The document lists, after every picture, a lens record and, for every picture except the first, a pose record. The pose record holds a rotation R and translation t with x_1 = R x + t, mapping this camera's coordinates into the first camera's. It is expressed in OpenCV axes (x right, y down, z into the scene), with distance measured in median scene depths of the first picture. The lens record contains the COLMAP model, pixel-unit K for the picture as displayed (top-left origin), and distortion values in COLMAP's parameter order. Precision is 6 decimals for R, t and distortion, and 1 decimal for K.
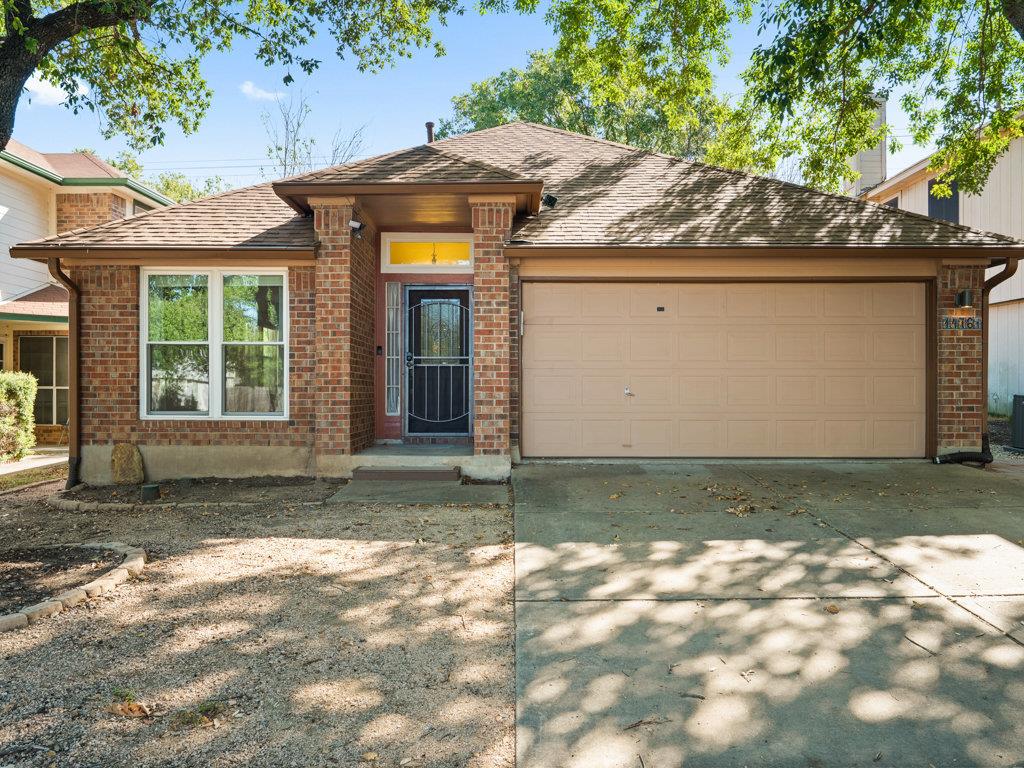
lens RADIAL K [[730.8, 0, 513.0], [0, 730.8, 382.8], [0, 0, 1]] dist [-0.000184, -0.000247]
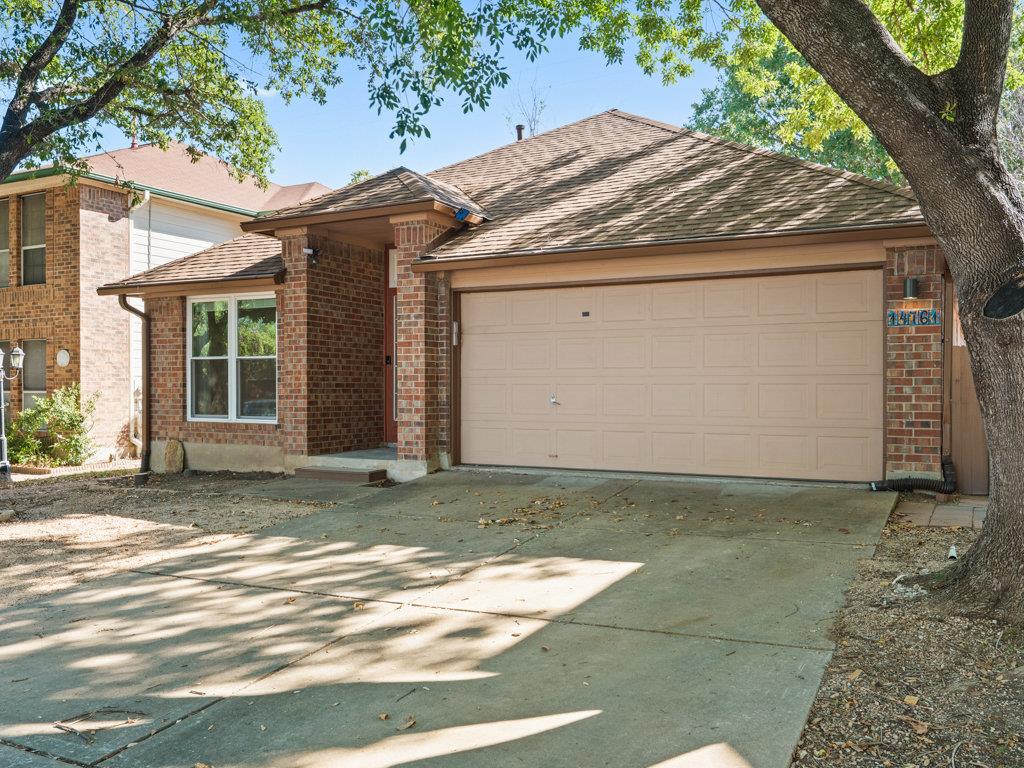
lens RADIAL K [[798.8, 0, 511.5], [0, 798.8, 387.1], [0, 0, 1]] dist [0.007819, -0.007050]
pose [[0.906483, -0.001982, -0.422238, 0.584725], [0.005188, 0.999966, 0.006445, -0.013466], [0.422211, -0.008033, 0.906462, 0.013456]]
